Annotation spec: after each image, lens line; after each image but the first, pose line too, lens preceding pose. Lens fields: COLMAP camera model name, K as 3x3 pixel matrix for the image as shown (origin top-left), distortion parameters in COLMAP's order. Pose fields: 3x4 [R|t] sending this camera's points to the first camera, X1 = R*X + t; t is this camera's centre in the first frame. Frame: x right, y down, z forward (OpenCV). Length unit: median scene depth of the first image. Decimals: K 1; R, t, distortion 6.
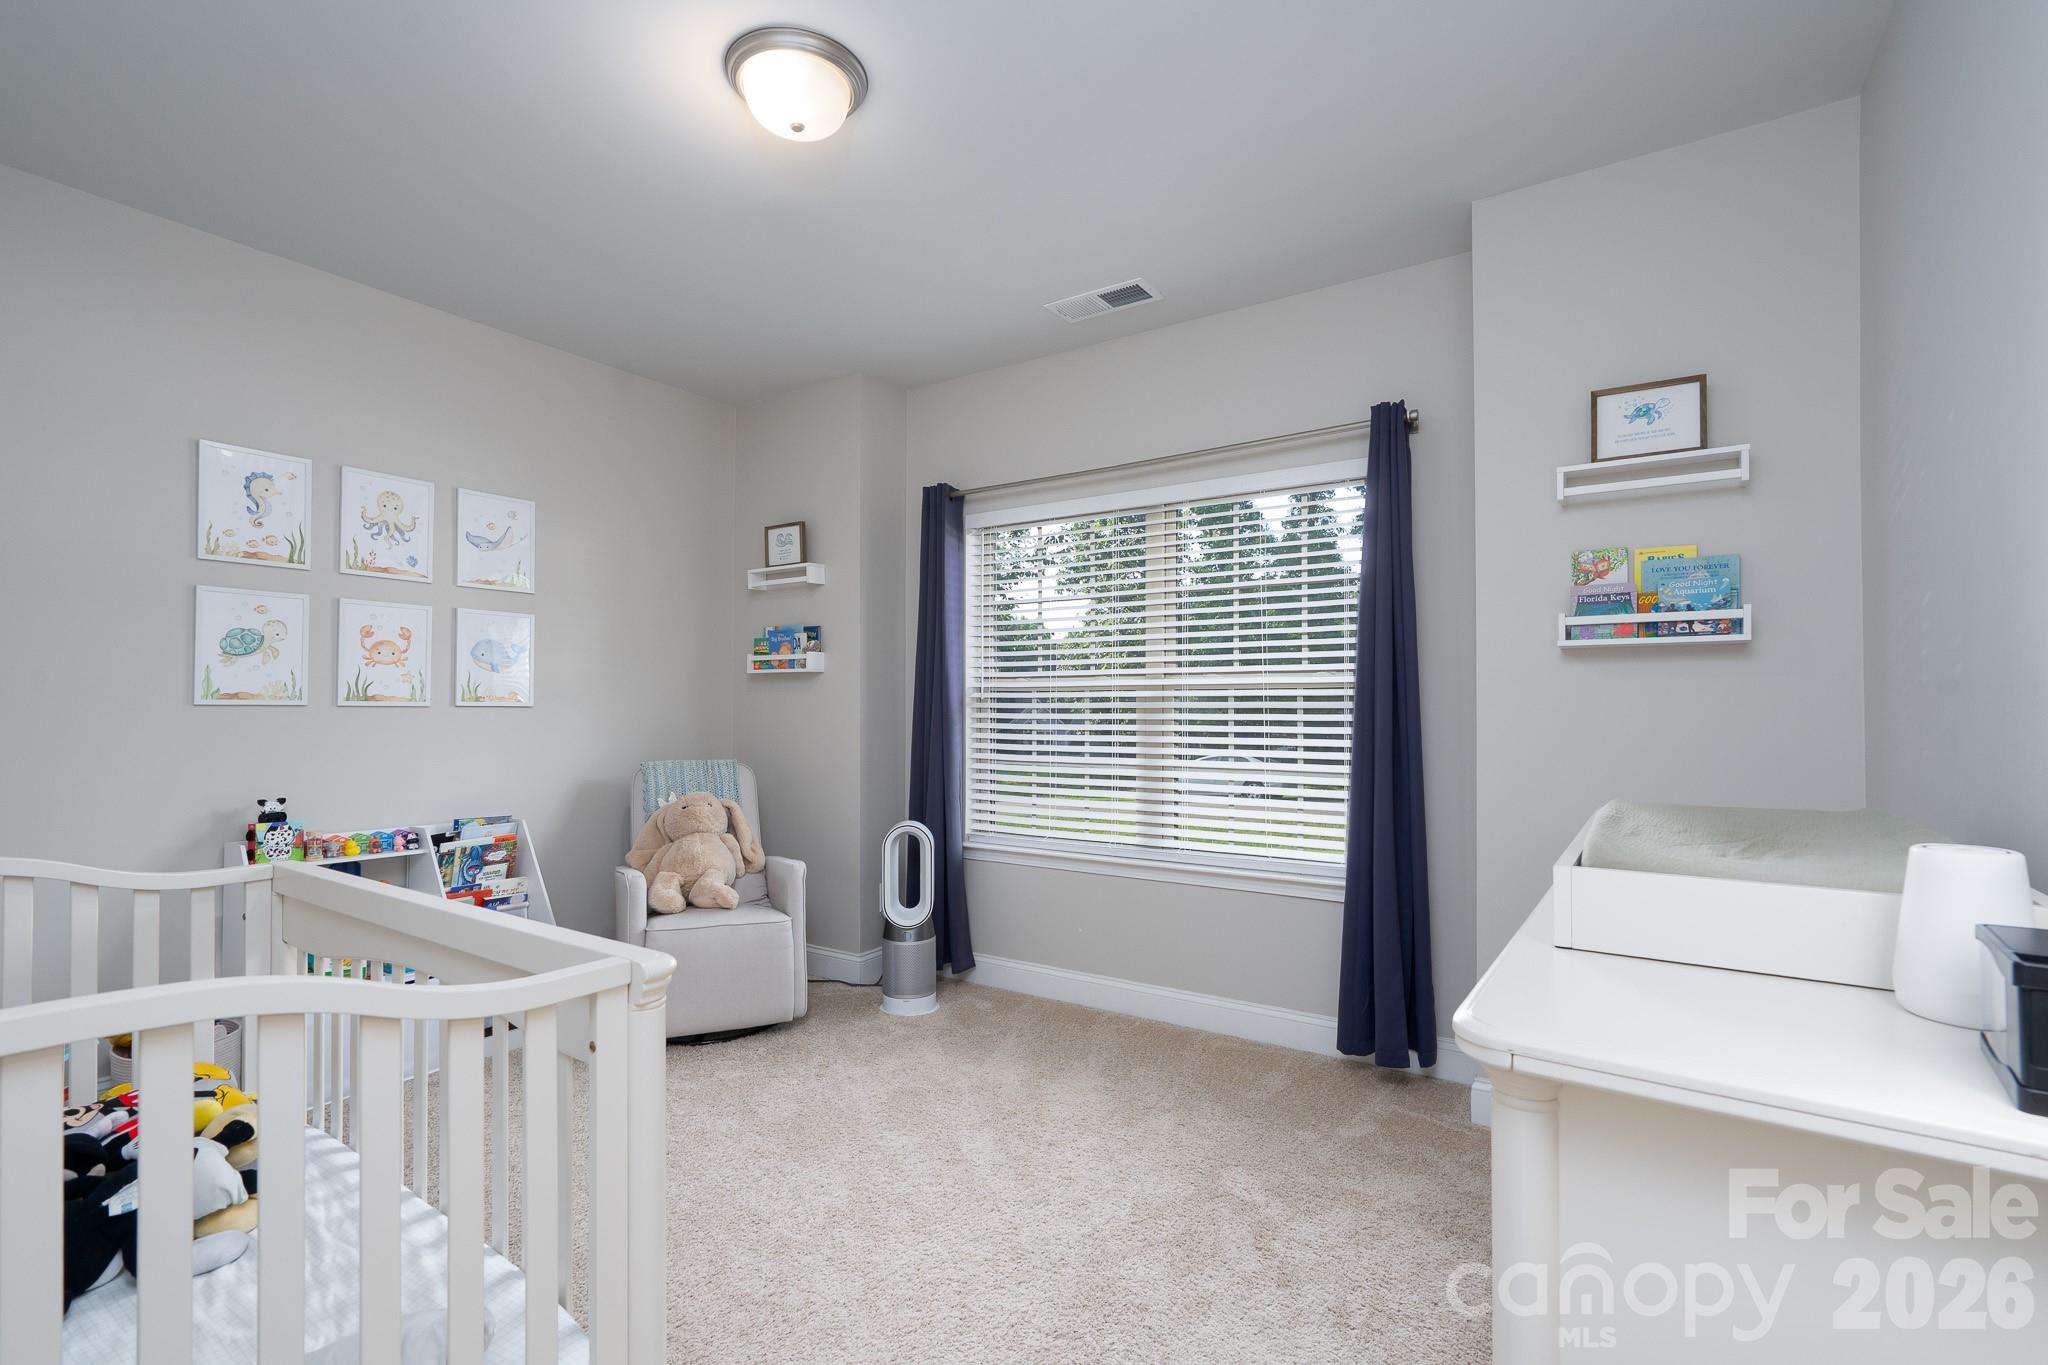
lens RADIAL K [[937.1, 0, 1026.1], [0, 937.1, 691.2], [0, 0, 1]] dist [-0.009548, 0.003132]
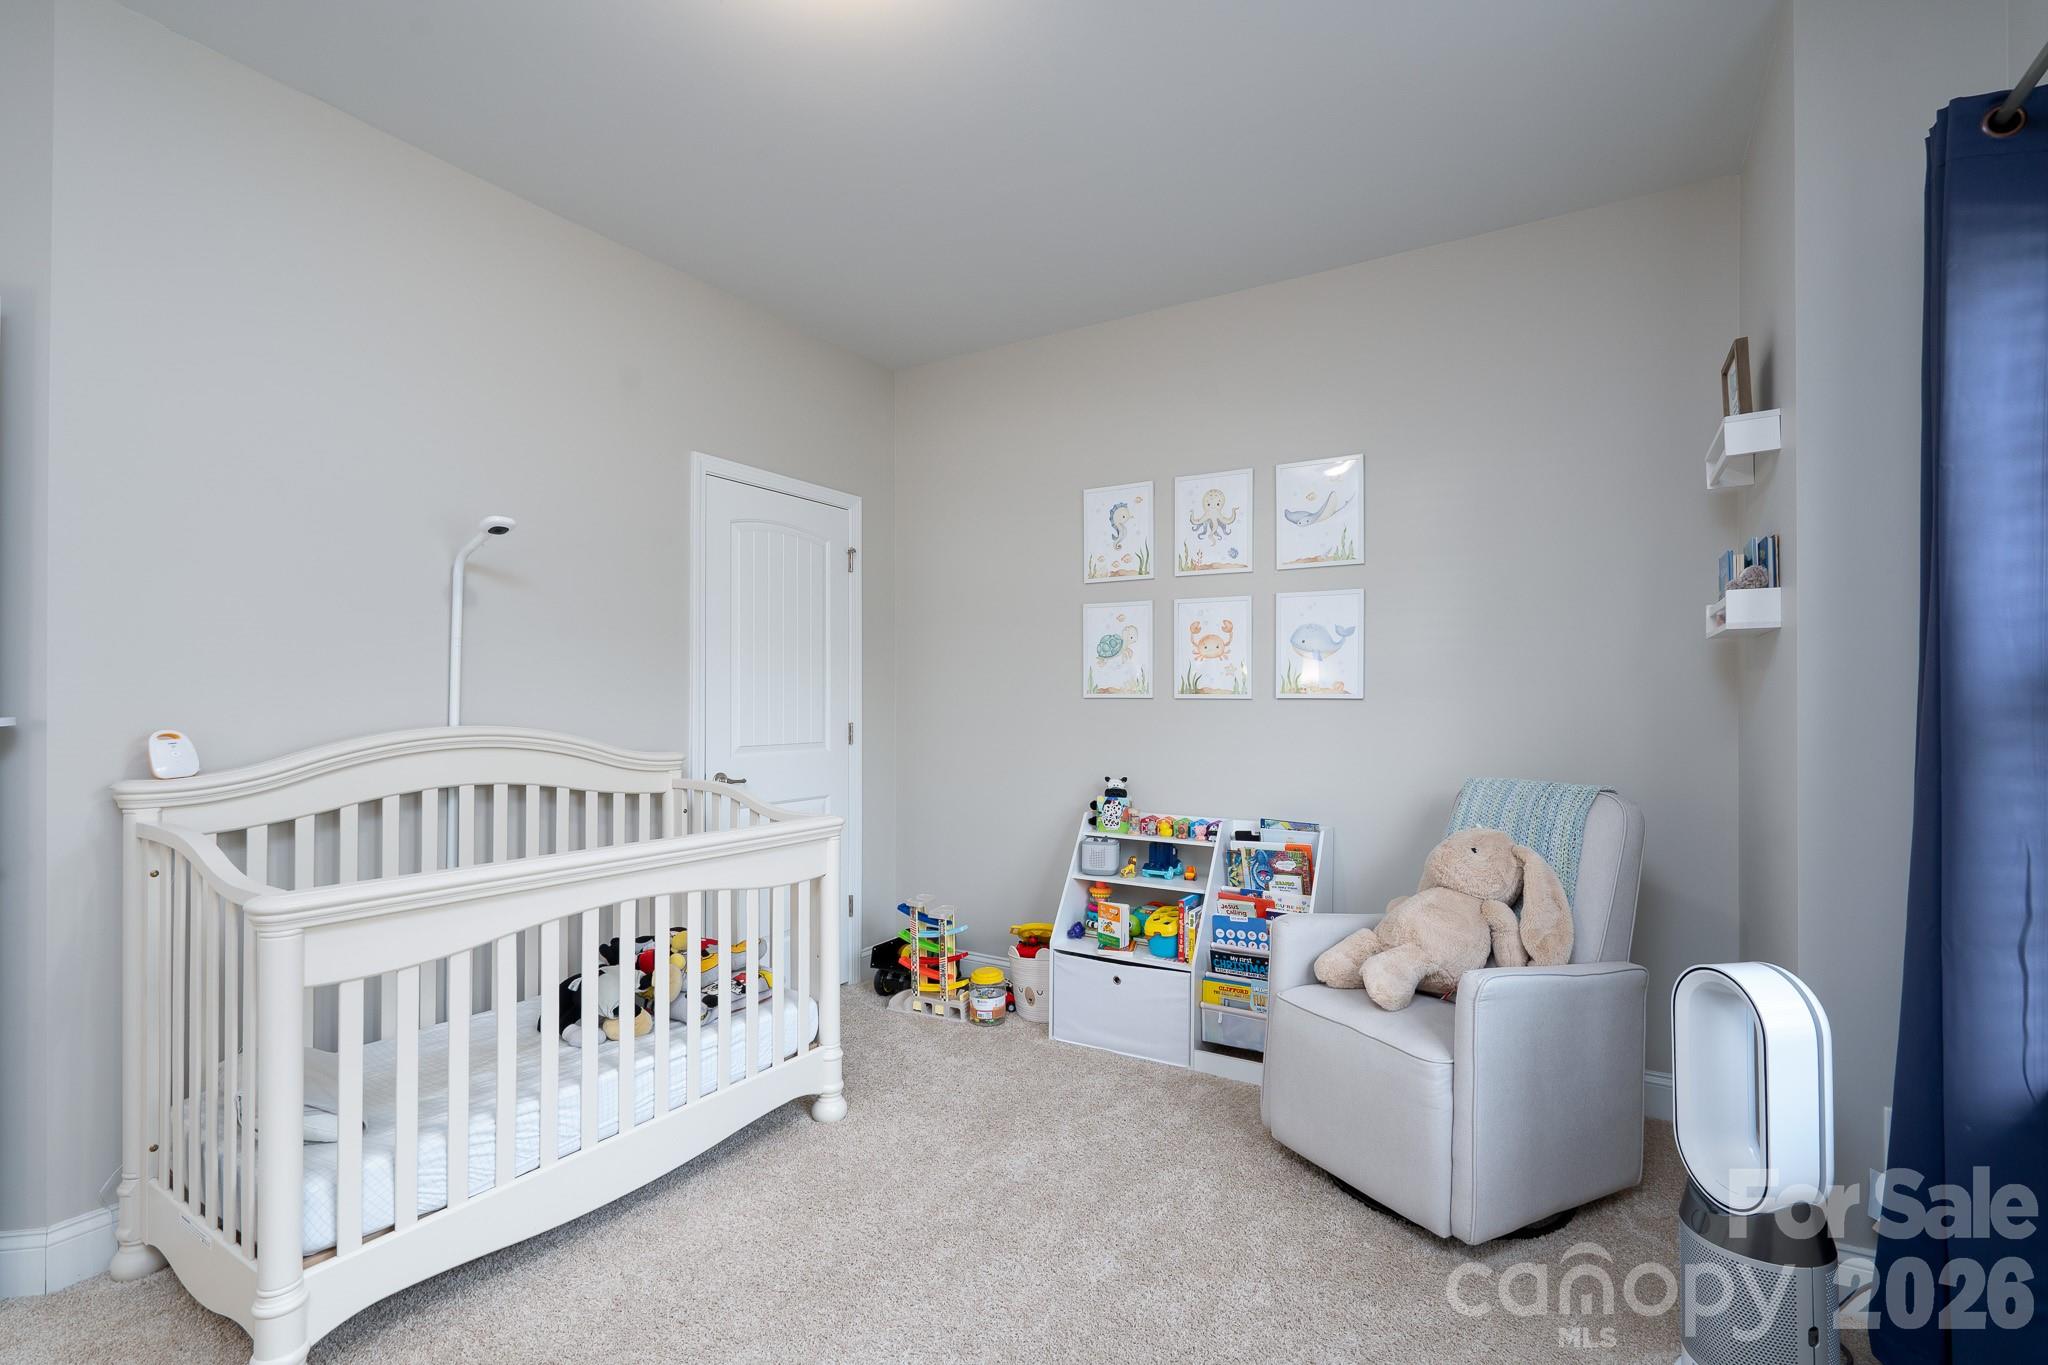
lens RADIAL K [[937.1, 0, 1025.5], [0, 937.1, 695.4], [0, 0, 1]] dist [-0.009548, 0.003132]
pose [[0.026997, -0.006491, -0.999614, 0.345919], [0.016876, 0.999839, -0.006036, 0.015283], [0.999493, -0.016706, 0.027102, 0.777105]]
